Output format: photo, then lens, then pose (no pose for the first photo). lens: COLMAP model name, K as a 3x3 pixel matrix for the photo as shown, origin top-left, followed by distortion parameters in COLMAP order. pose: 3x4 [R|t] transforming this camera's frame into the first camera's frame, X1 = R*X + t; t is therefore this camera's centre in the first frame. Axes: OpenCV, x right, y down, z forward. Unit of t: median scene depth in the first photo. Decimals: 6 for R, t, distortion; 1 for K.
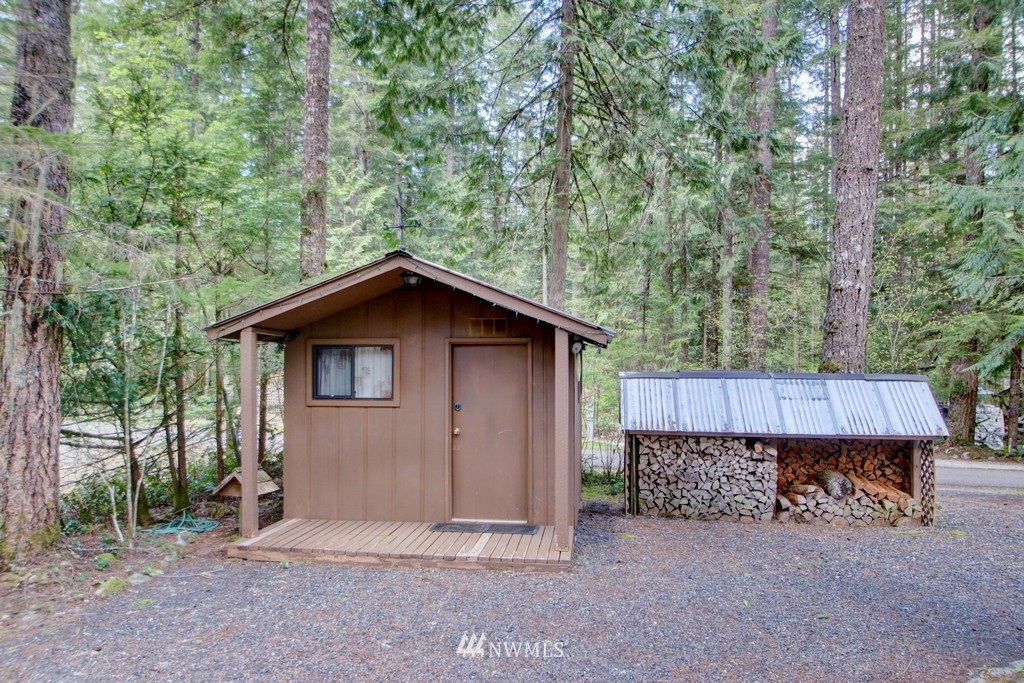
lens RADIAL K [[710.7, 0, 513.4], [0, 710.7, 340.9], [0, 0, 1]] dist [-0.037632, 0.001393]
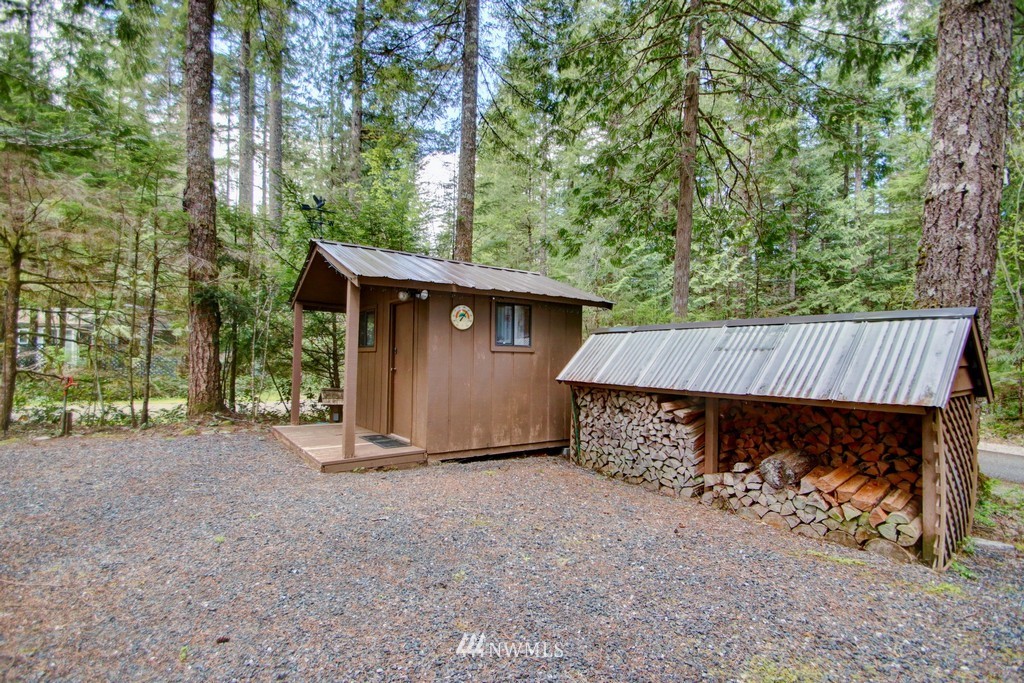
lens RADIAL K [[480.0, 0, 512.9], [0, 480.0, 347.1], [0, 0, 1]] dist [0.008437, -0.014500]
pose [[0.663396, -0.018835, -0.748031, 0.644122], [0.008468, 0.999808, -0.017664, 0.087855], [0.748221, 0.005384, 0.663428, 0.475374]]
